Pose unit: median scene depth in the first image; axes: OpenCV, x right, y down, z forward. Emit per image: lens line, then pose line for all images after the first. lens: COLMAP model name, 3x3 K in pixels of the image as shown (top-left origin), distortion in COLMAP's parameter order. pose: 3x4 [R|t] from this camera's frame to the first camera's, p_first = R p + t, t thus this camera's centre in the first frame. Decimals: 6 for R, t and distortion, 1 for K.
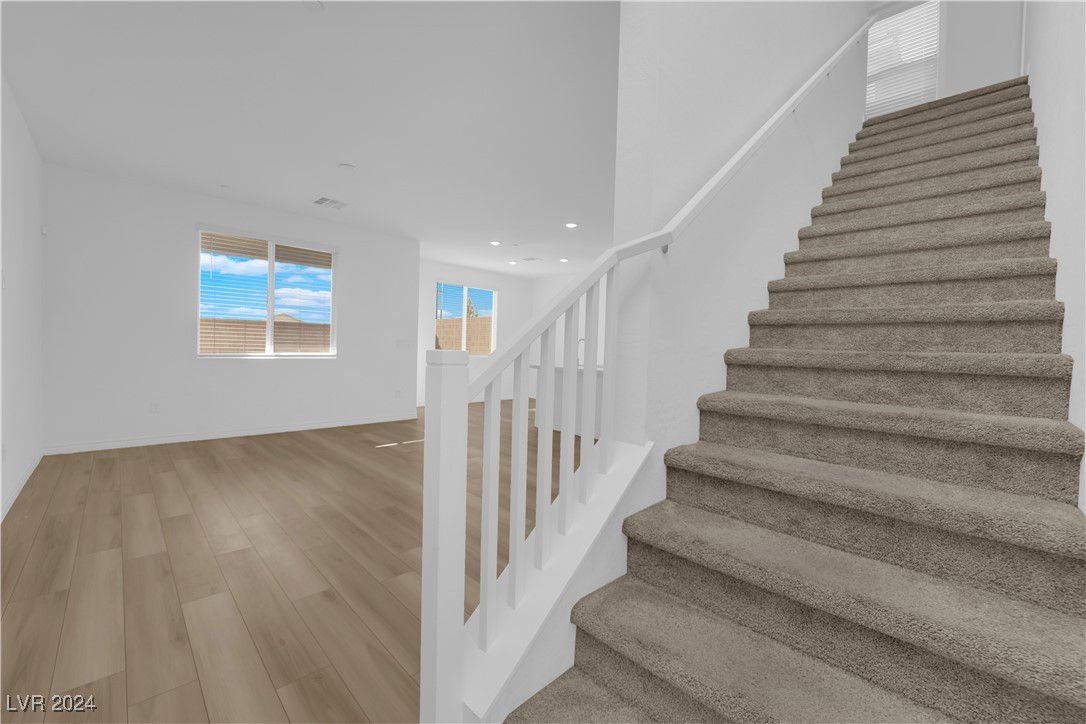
lens RADIAL K [[436.4, 0, 538.7], [0, 436.4, 359.7], [0, 0, 1]] dist [-0.013007, -0.001262]
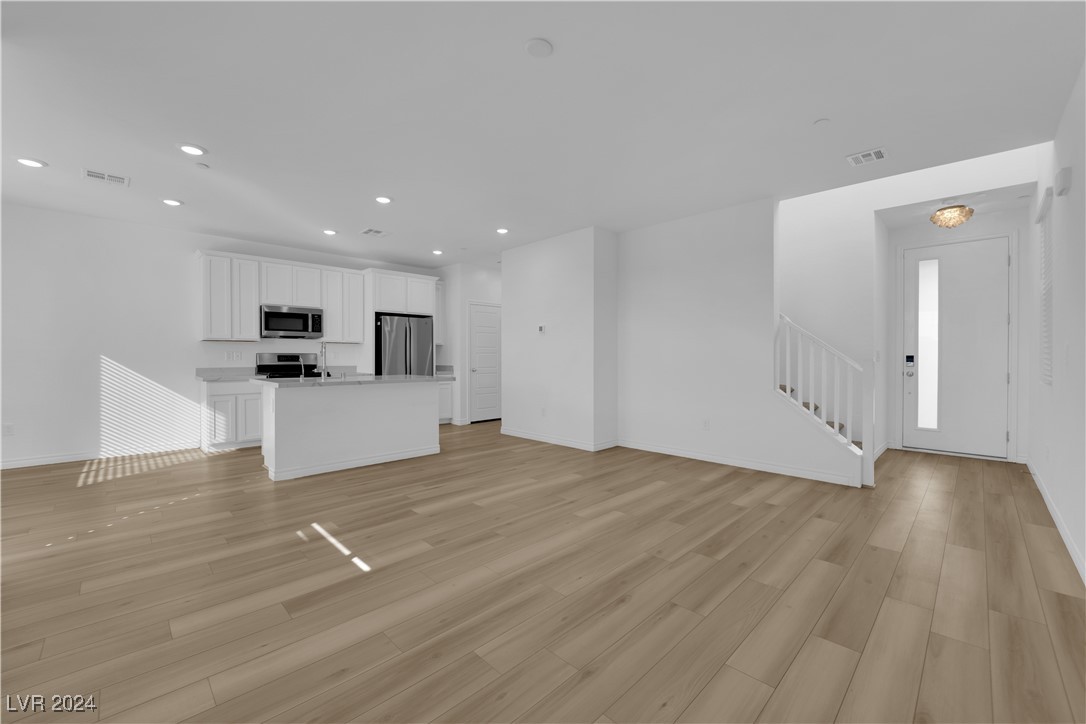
lens RADIAL K [[436.4, 0, 544.4], [0, 436.4, 356.9], [0, 0, 1]] dist [-0.013007, -0.001262]
pose [[-0.009601, -0.032729, 0.999418, -0.837026], [0.024159, 0.999165, 0.032953, -0.047428], [-0.999662, 0.024462, -0.008803, 0.822541]]
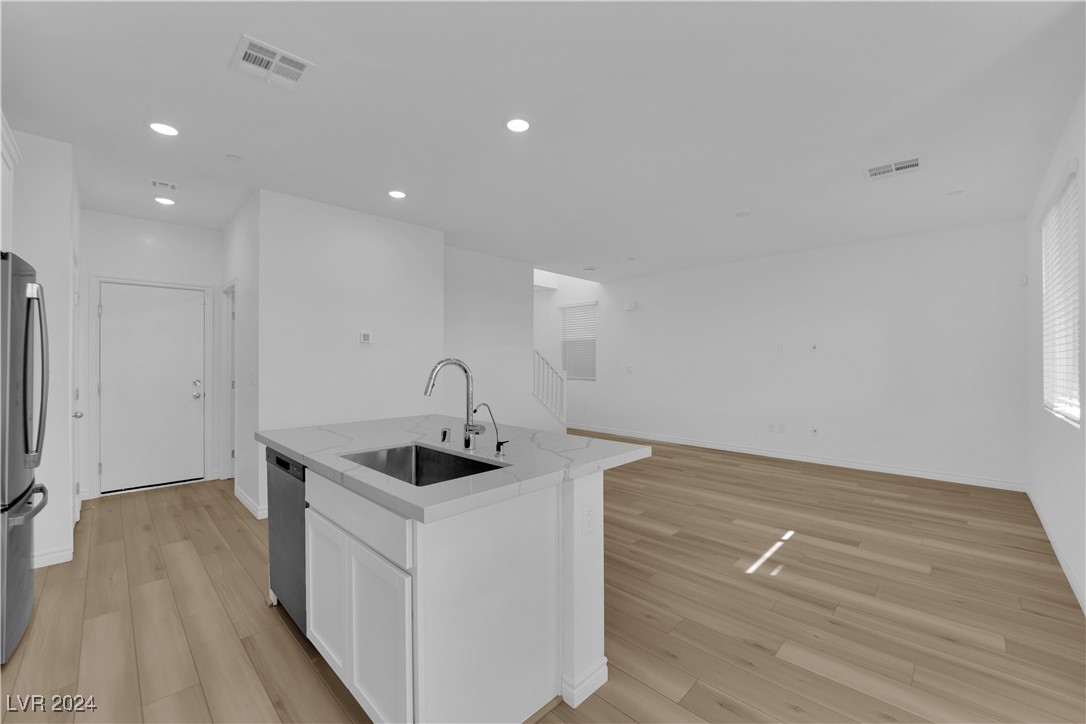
lens RADIAL K [[436.4, 0, 541.9], [0, 436.4, 359.2], [0, 0, 1]] dist [-0.013007, -0.001262]
pose [[-0.999291, -0.032365, -0.019225, 0.059049], [-0.032776, 0.999232, 0.021454, -0.073311], [0.018516, 0.022069, -0.999585, 1.695336]]
